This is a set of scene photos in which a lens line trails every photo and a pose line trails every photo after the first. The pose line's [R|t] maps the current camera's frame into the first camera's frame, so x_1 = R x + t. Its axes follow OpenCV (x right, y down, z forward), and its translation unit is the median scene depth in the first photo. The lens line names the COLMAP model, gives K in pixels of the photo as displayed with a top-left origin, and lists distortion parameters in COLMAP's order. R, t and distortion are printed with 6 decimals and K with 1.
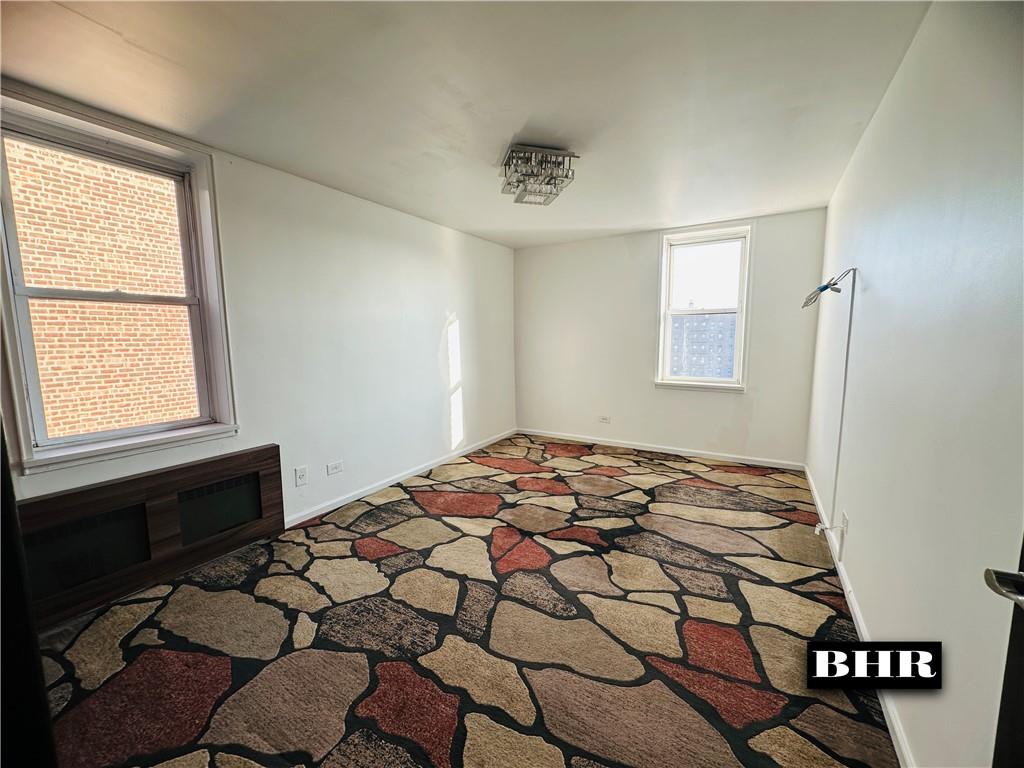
lens RADIAL K [[407.8, 0, 513.6], [0, 407.8, 385.2], [0, 0, 1]] dist [-0.001807, -0.000214]
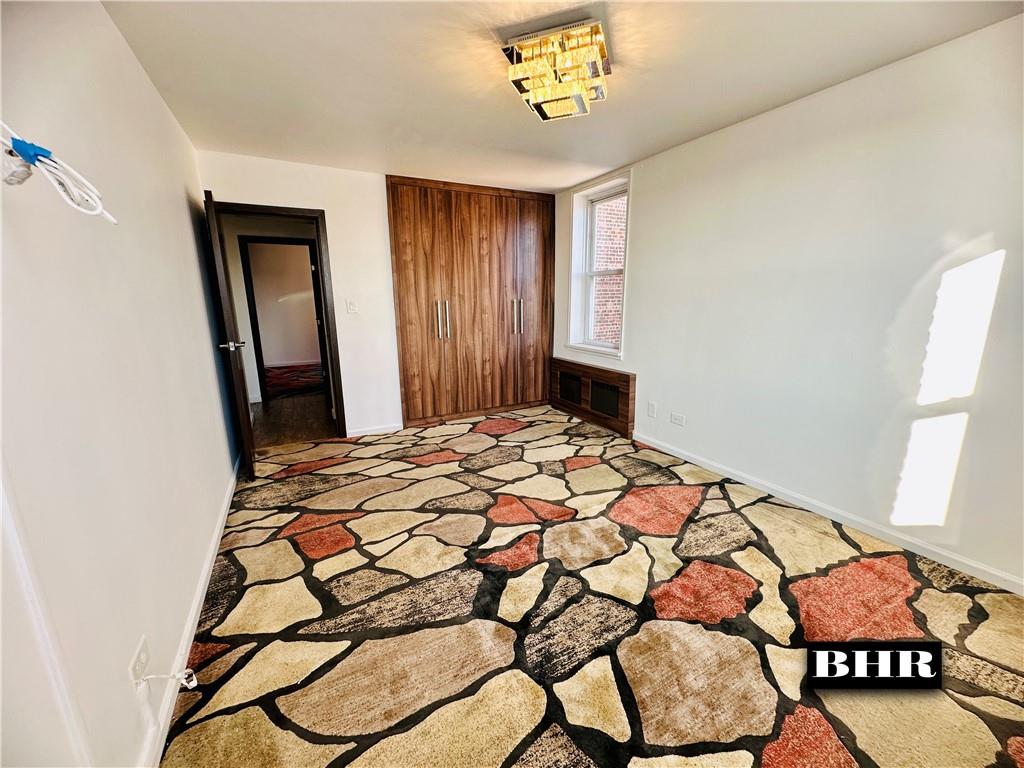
lens RADIAL K [[407.8, 0, 513.4], [0, 407.8, 385.1], [0, 0, 1]] dist [-0.001807, -0.000214]
pose [[-0.509632, 0.201151, -0.836549, 0.869080], [-0.084009, 0.956008, 0.281054, -0.194220], [0.856281, 0.213512, -0.470314, 1.478947]]
